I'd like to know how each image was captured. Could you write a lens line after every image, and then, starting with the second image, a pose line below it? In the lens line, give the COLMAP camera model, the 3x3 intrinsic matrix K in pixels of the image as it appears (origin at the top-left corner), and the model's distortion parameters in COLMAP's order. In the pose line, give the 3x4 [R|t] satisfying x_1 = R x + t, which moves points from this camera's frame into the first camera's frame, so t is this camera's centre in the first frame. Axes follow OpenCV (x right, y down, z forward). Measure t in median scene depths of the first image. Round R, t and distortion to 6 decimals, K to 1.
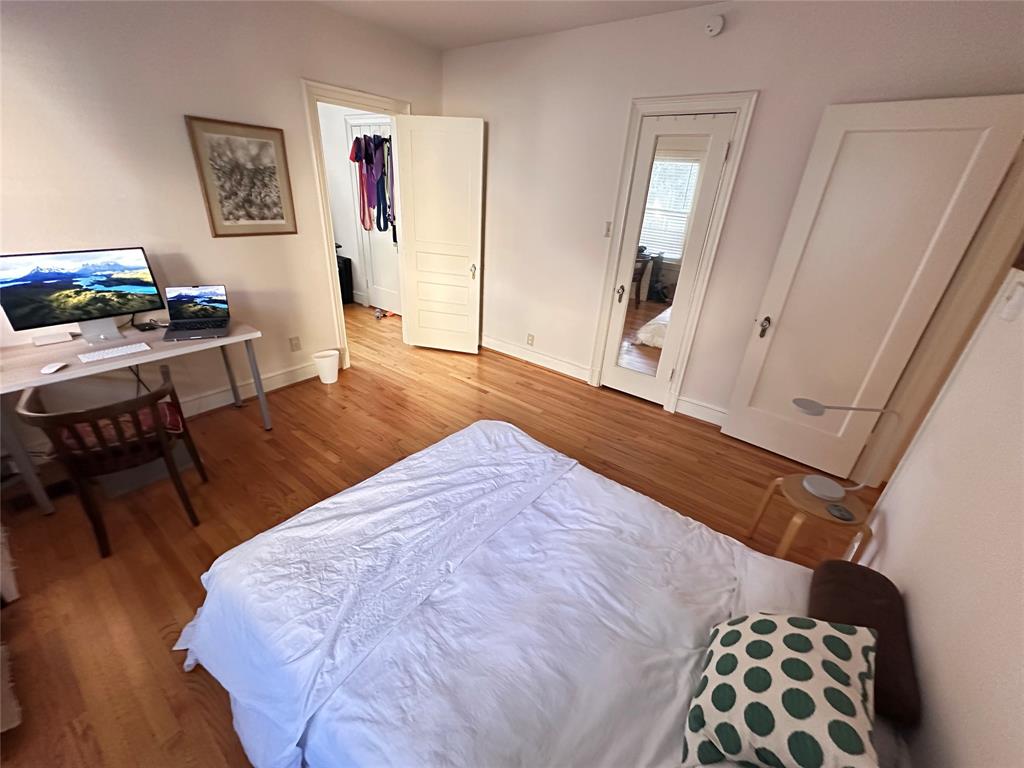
lens RADIAL K [[407.8, 0, 516.3], [0, 407.8, 382.6], [0, 0, 1]] dist [-0.002401, 0.000637]
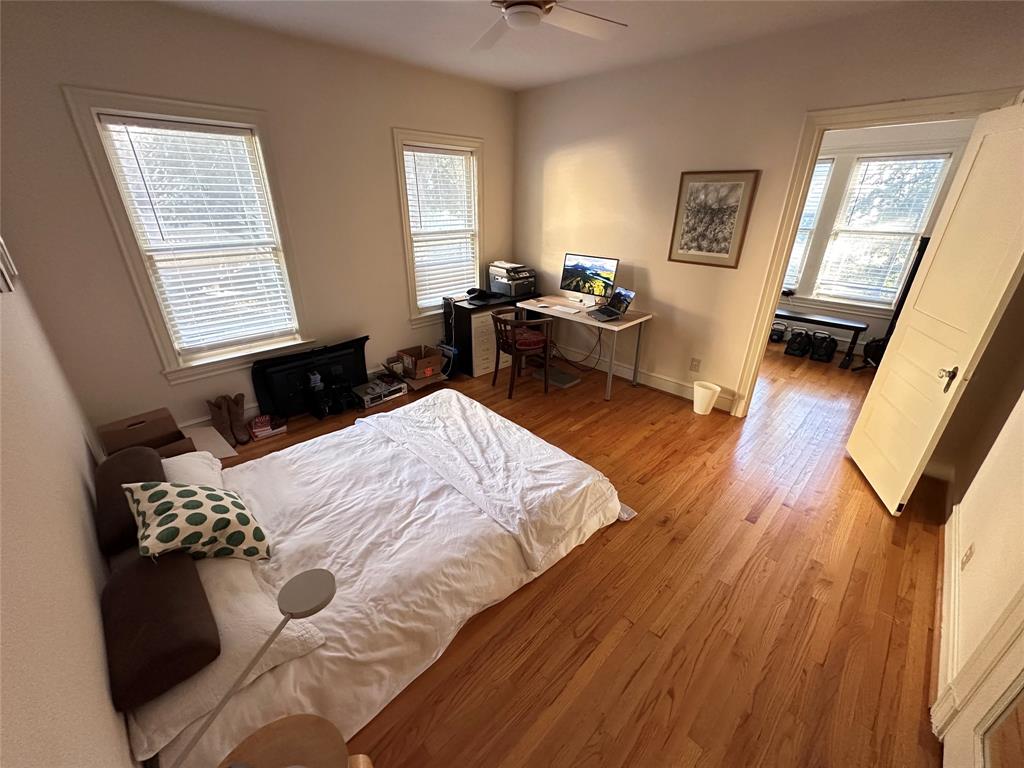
lens RADIAL K [[407.8, 0, 510.2], [0, 407.8, 381.4], [0, 0, 1]] dist [-0.002401, 0.000637]
pose [[-0.142562, 0.347415, -0.926811, 0.663744], [-0.446118, 0.813315, 0.373493, -0.298381], [0.883547, 0.466713, 0.039041, 0.669129]]
